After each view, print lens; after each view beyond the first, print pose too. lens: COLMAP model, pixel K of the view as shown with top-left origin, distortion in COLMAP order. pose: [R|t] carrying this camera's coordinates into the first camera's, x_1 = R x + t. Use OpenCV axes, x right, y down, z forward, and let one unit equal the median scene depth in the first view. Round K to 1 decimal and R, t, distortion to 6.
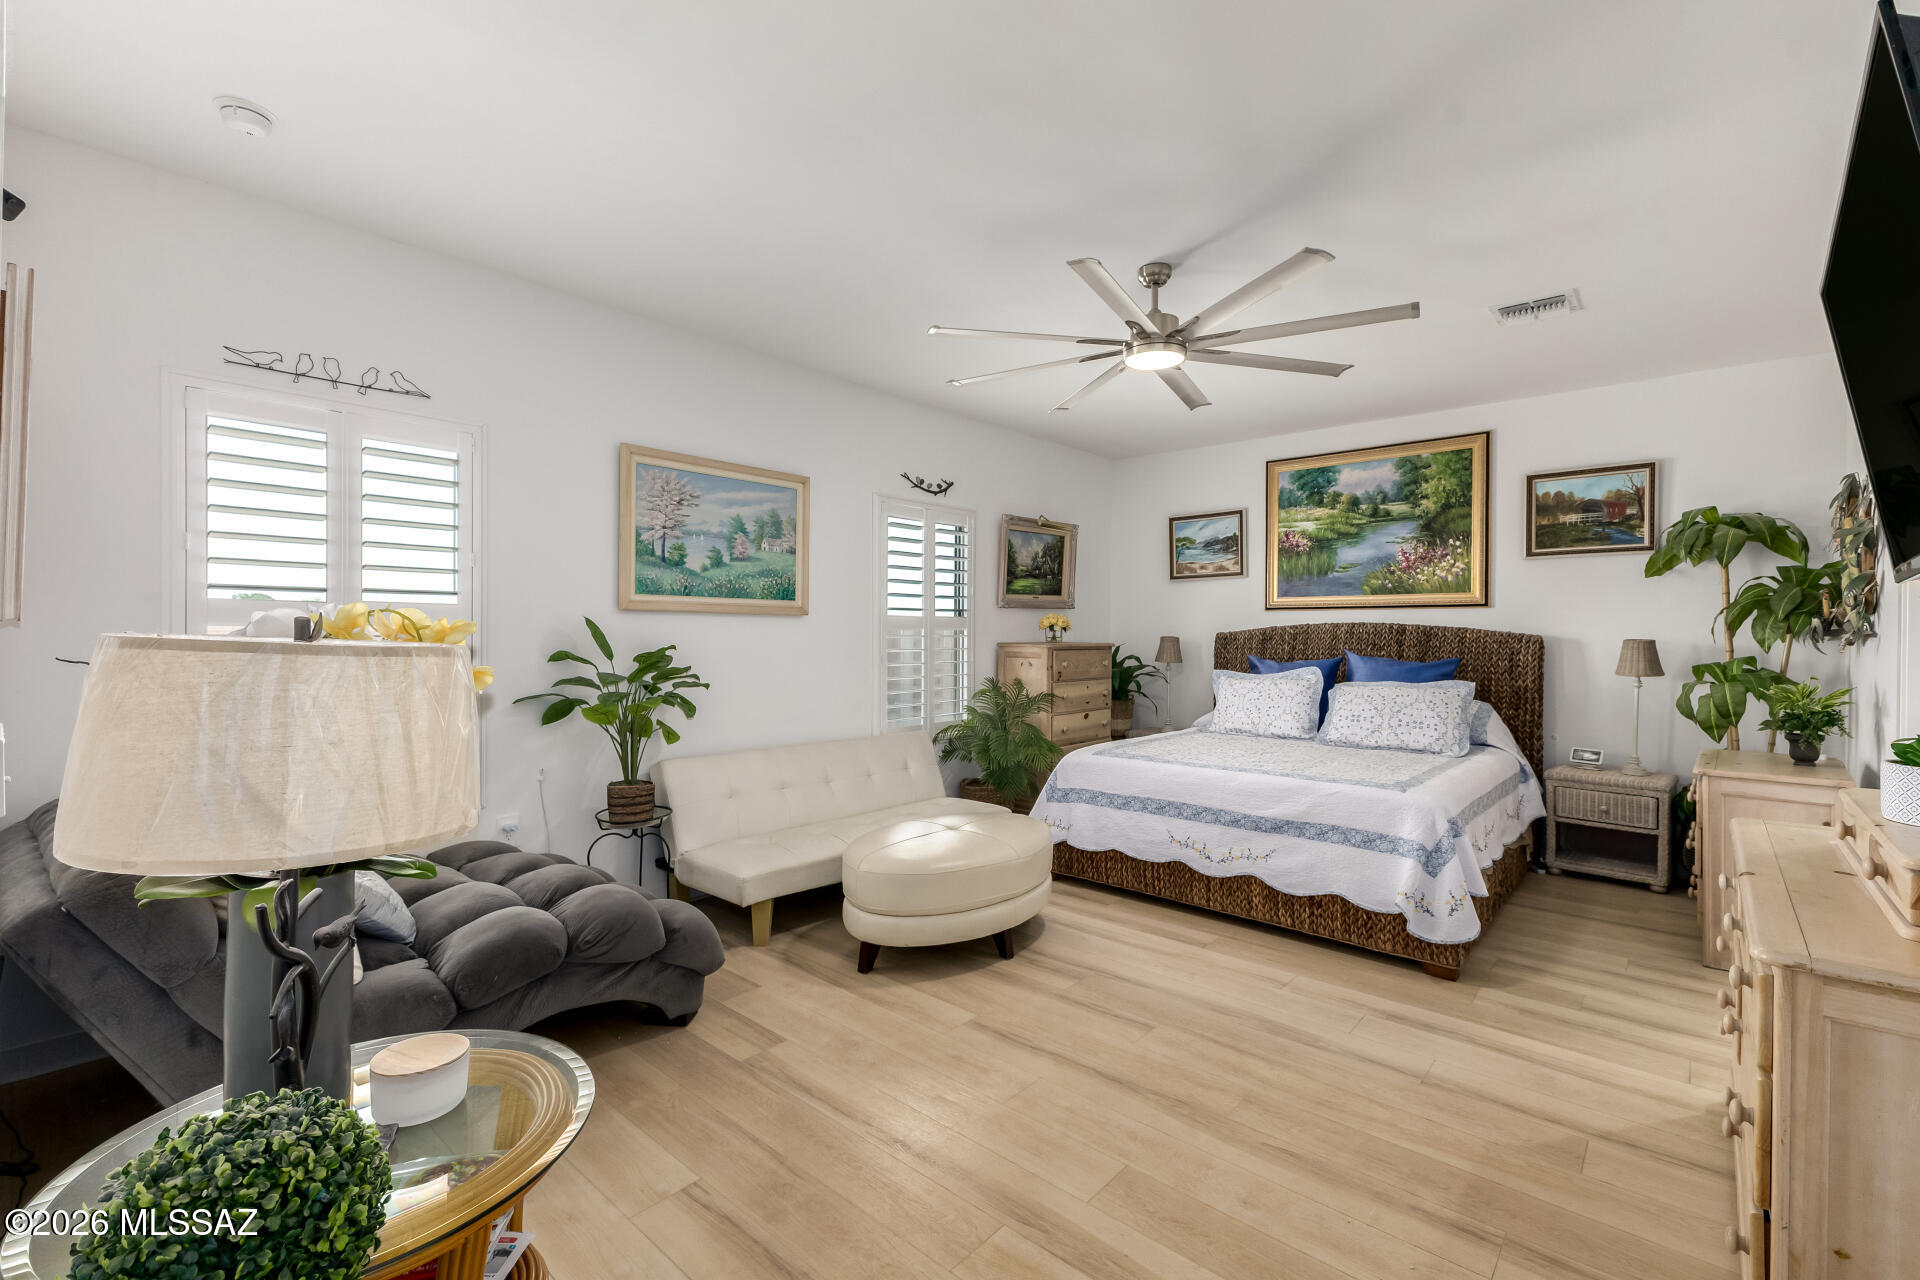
lens RADIAL K [[844.7, 0, 967.1], [0, 844.7, 627.3], [0, 0, 1]] dist [0.010665, 0.000230]
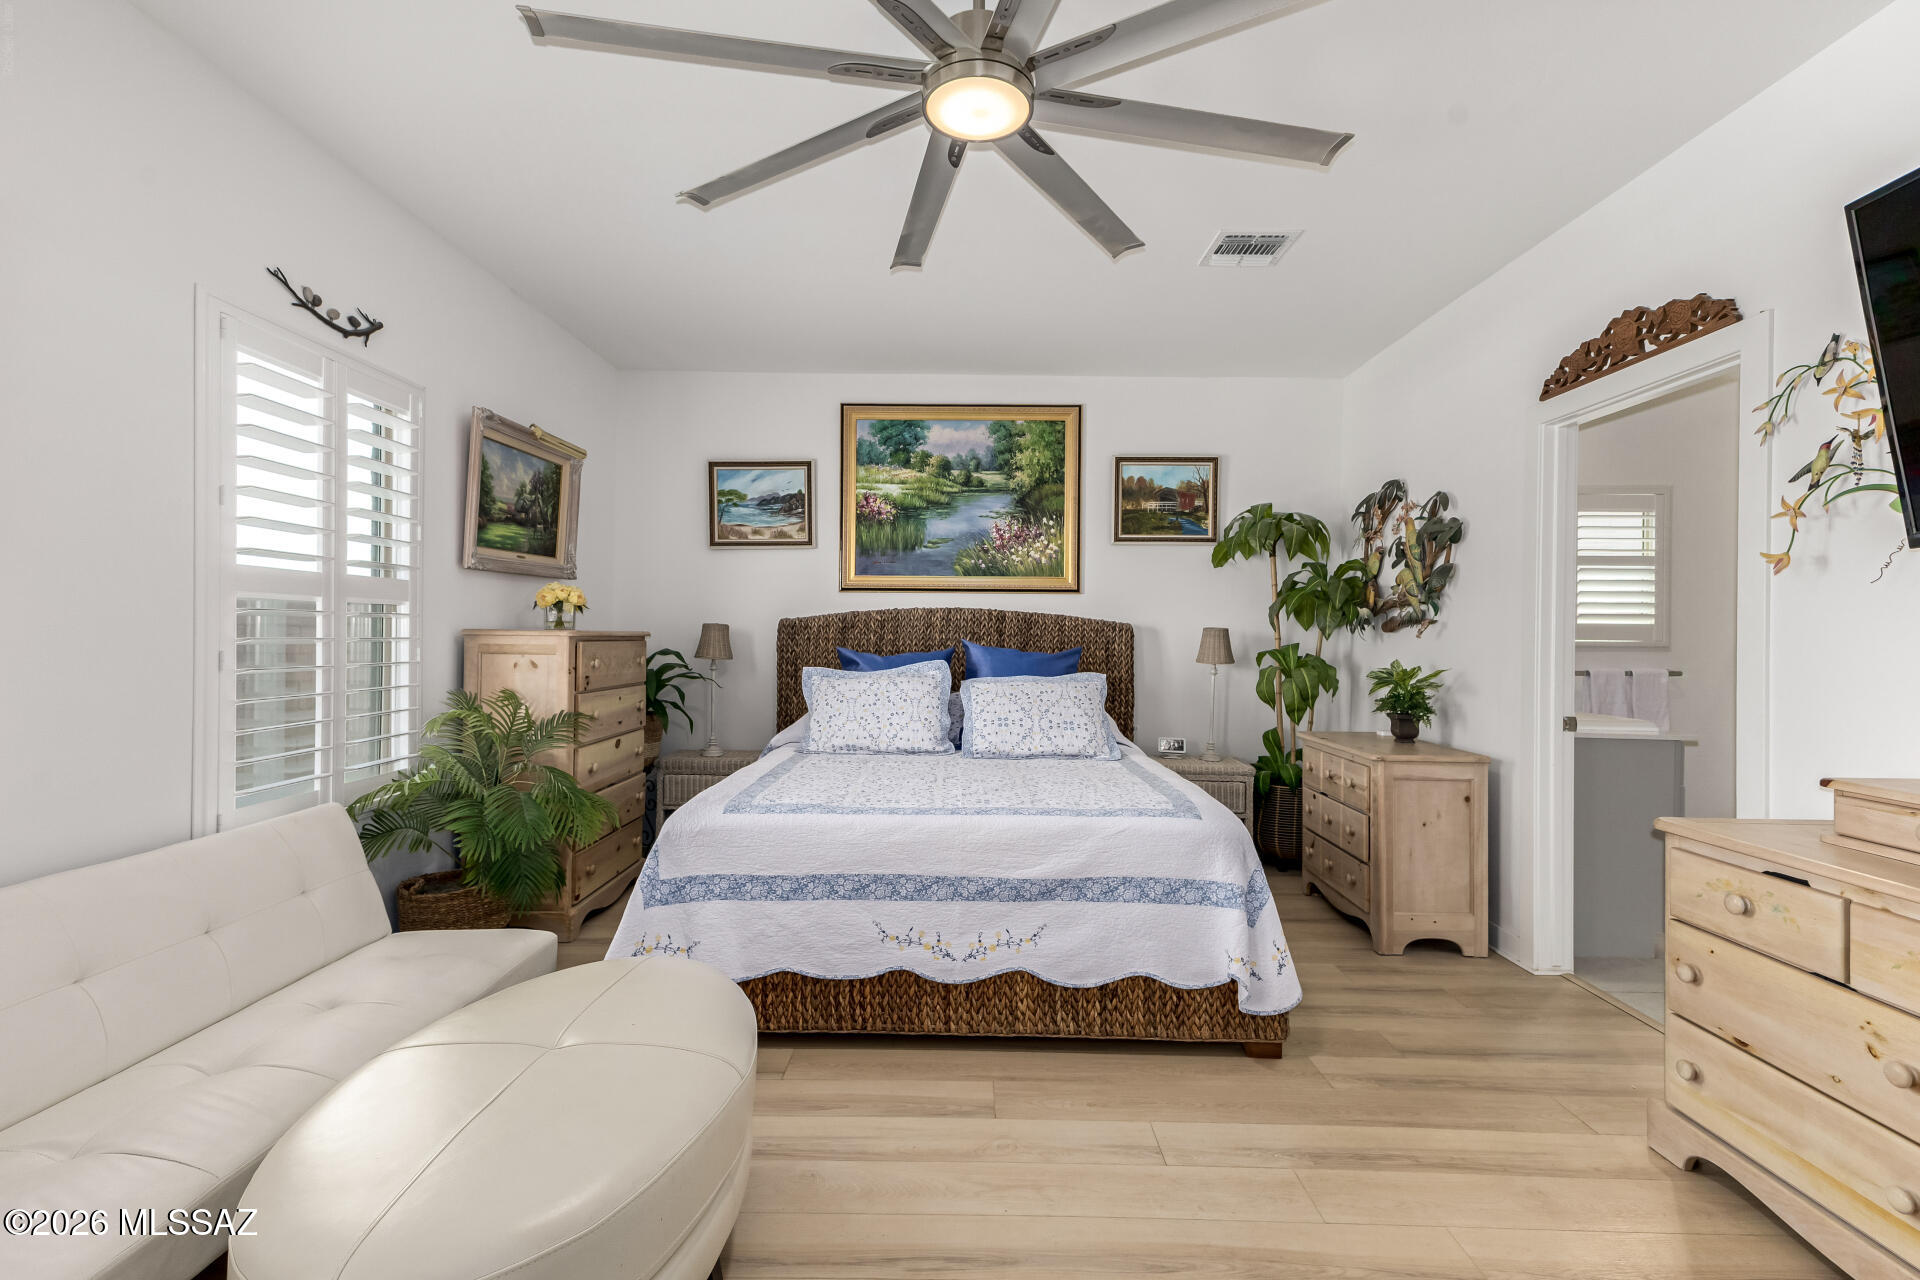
lens RADIAL K [[844.7, 0, 955.7], [0, 844.7, 645.2], [0, 0, 1]] dist [0.010665, 0.000230]
pose [[0.759577, -0.004521, 0.650401, -0.103985], [-0.009842, 0.999781, 0.018443, 0.018928], [-0.650342, -0.020410, 0.759367, 0.411131]]
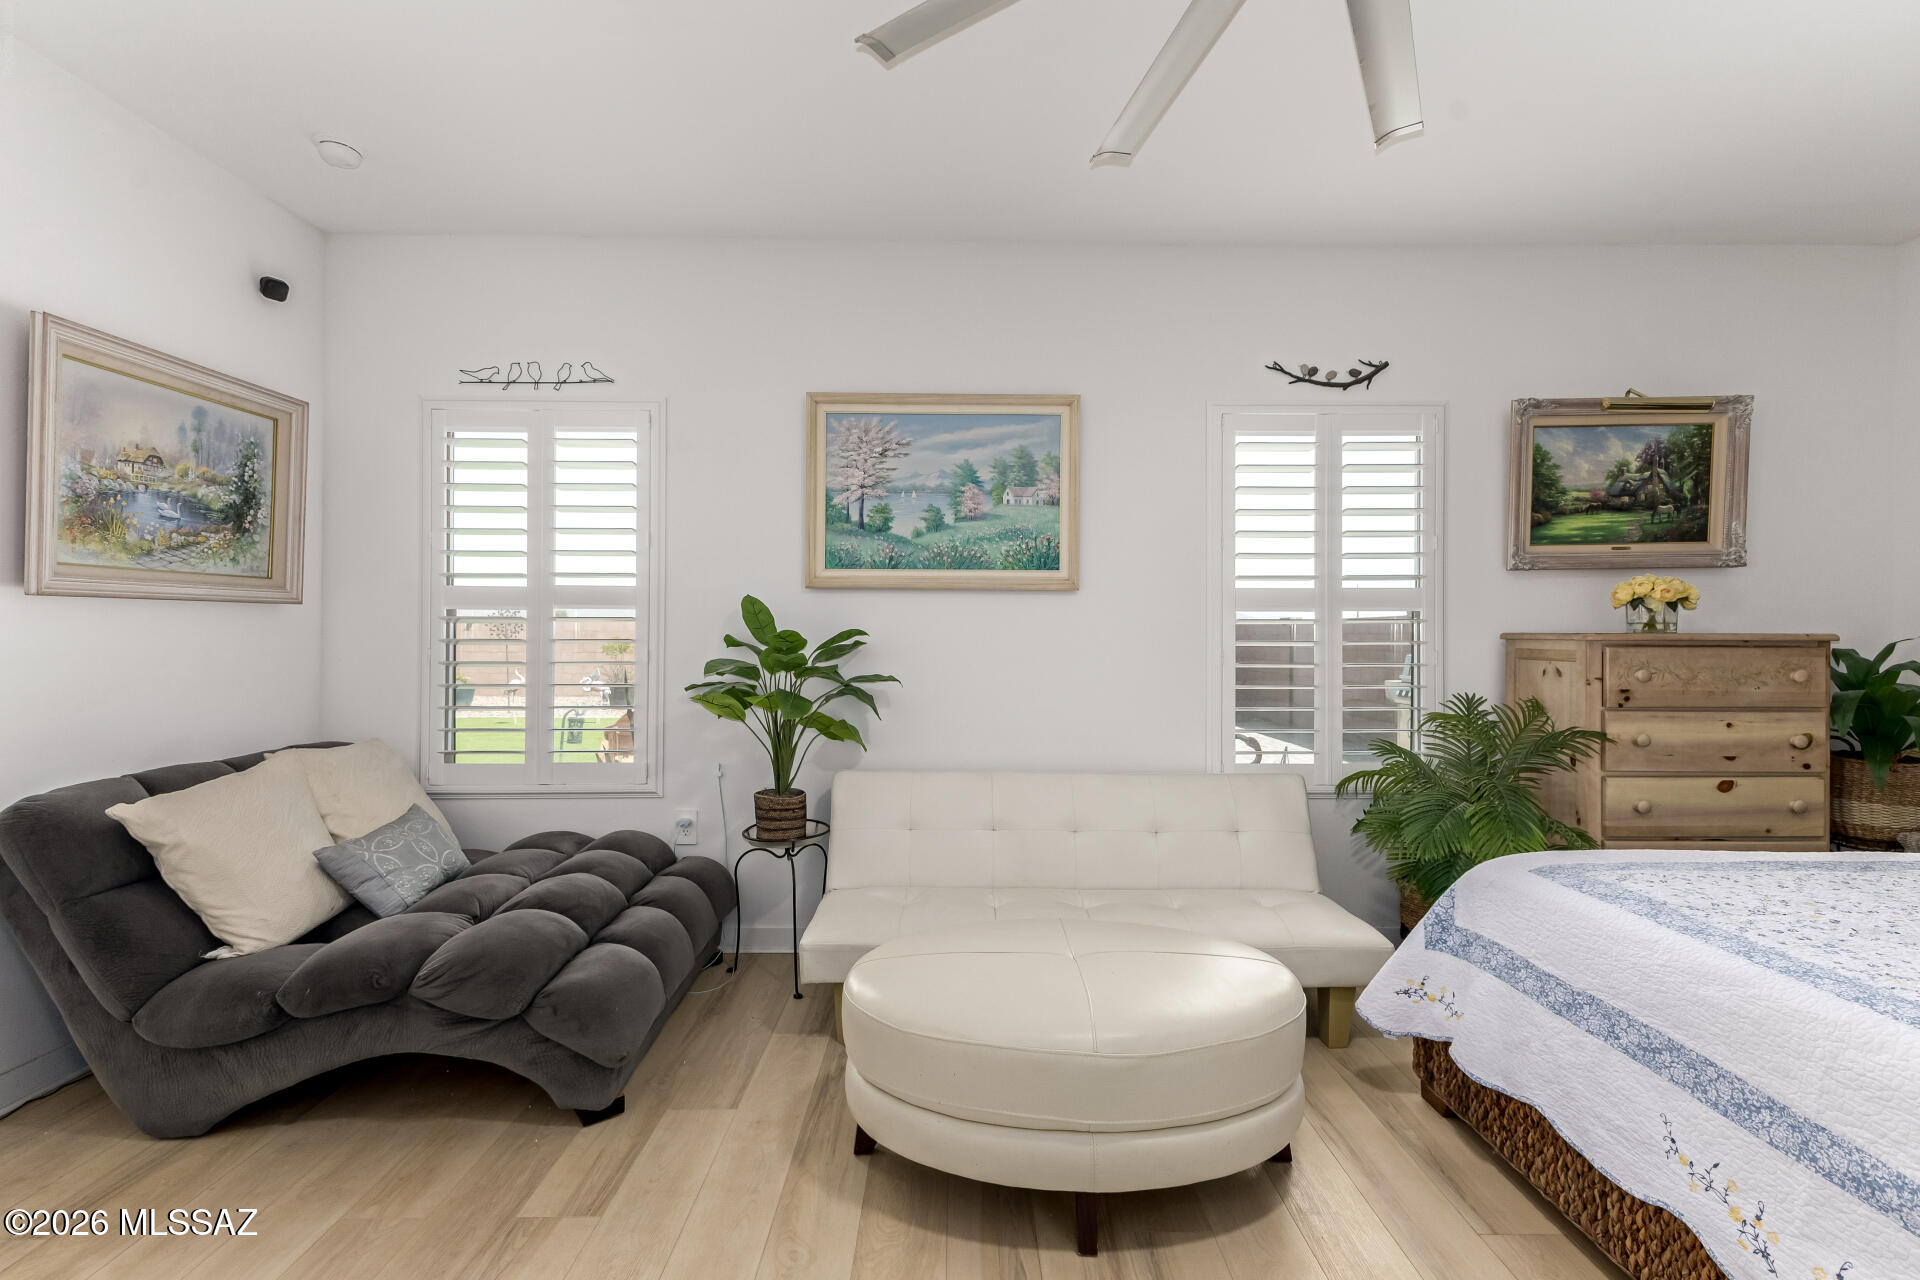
lens RADIAL K [[844.7, 0, 962.8], [0, 844.7, 632.5], [0, 0, 1]] dist [0.010665, 0.000230]
pose [[0.663467, -0.005048, -0.748189, 0.264574], [0.005118, 0.999984, -0.002208, 0.021386], [0.748188, -0.002365, 0.663483, 0.436047]]
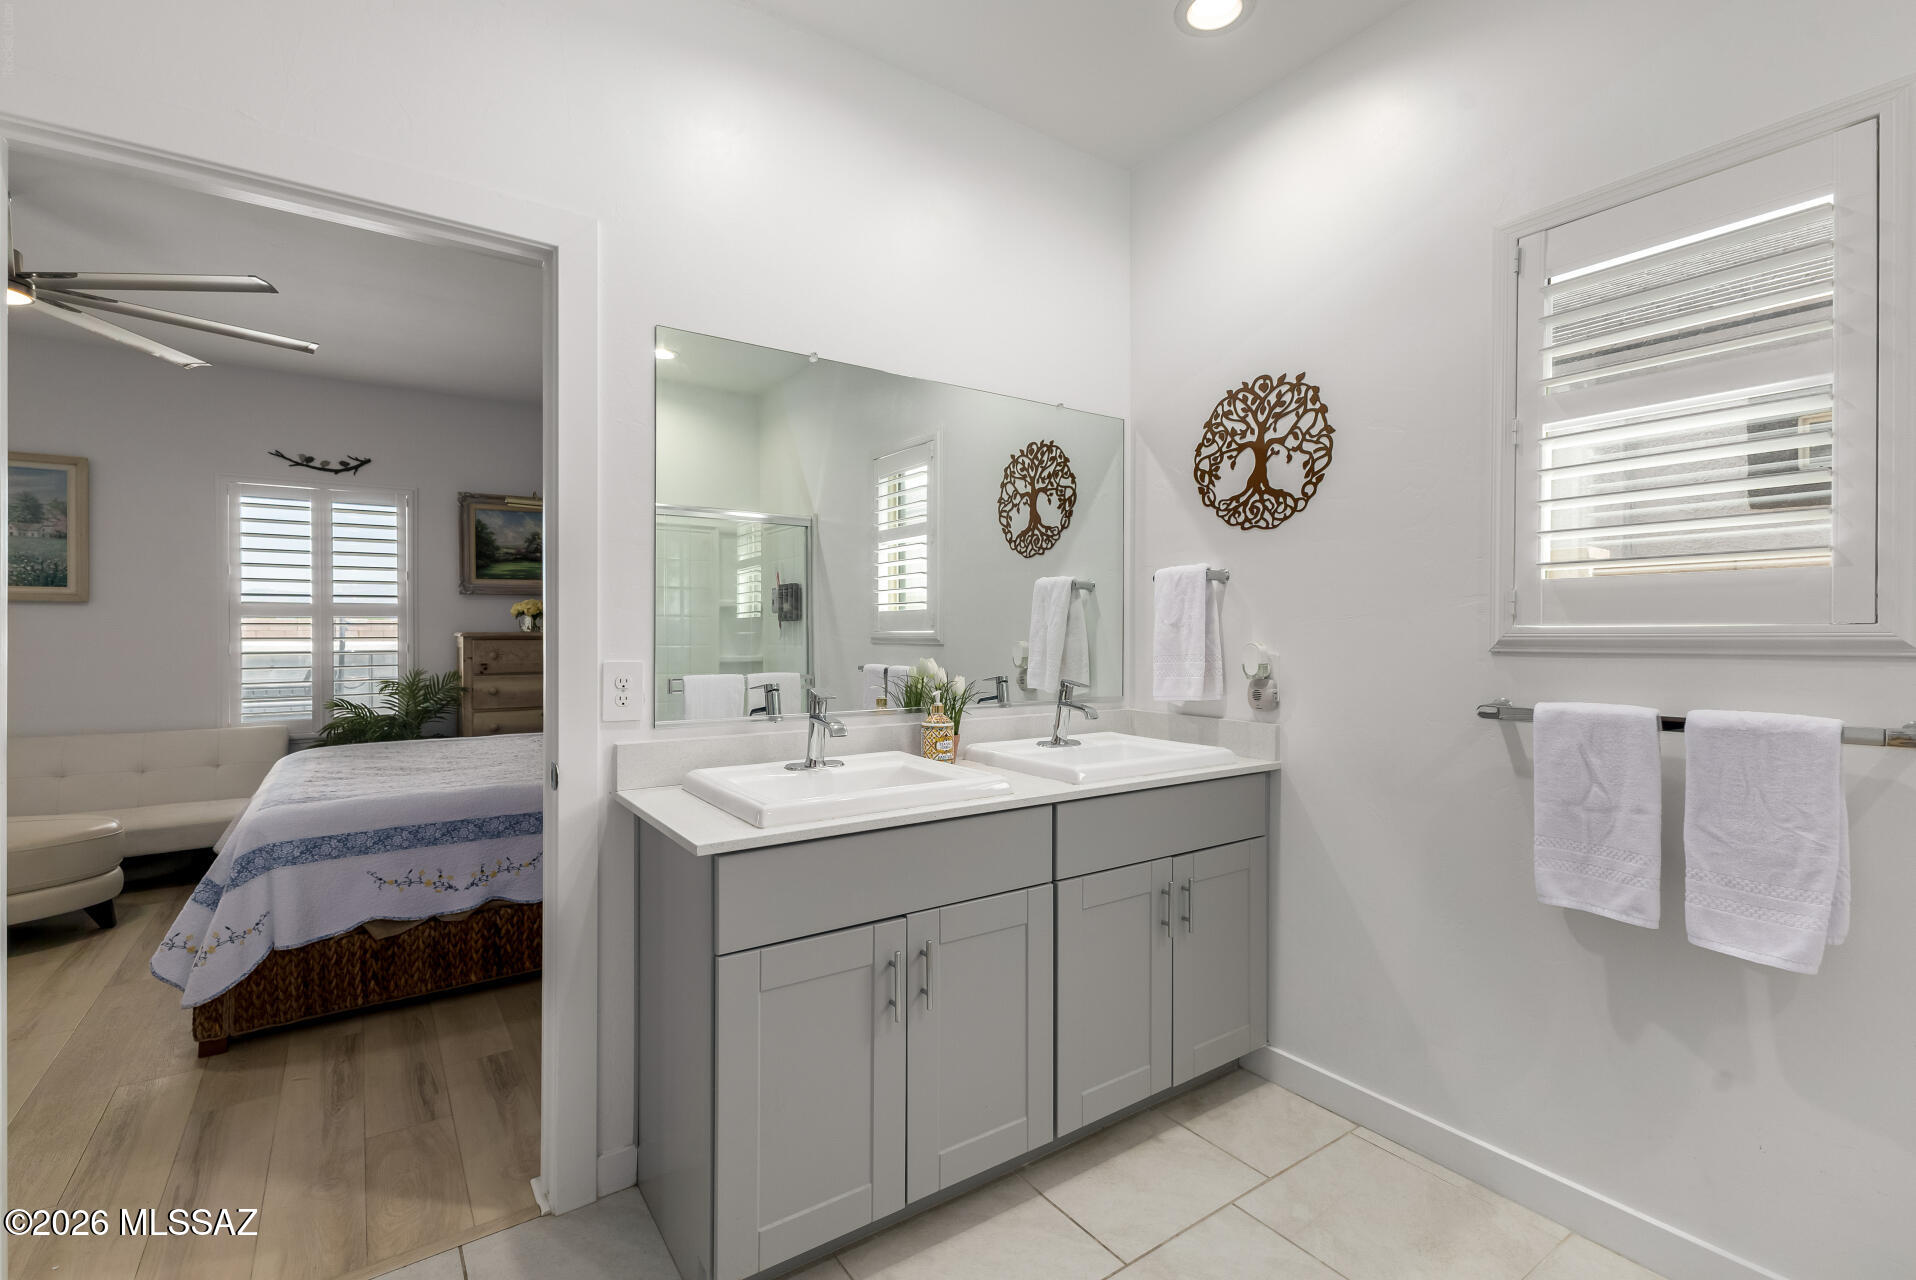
lens RADIAL K [[843.0, 0, 956.6], [0, 843.0, 640.3], [0, 0, 1]] dist [0.010665, 0.000230]
pose [[0.970418, -0.007110, -0.241325, 0.955792], [0.010730, 0.999849, 0.013690, 0.024927], [0.241191, -0.015874, 0.970348, 0.284779]]
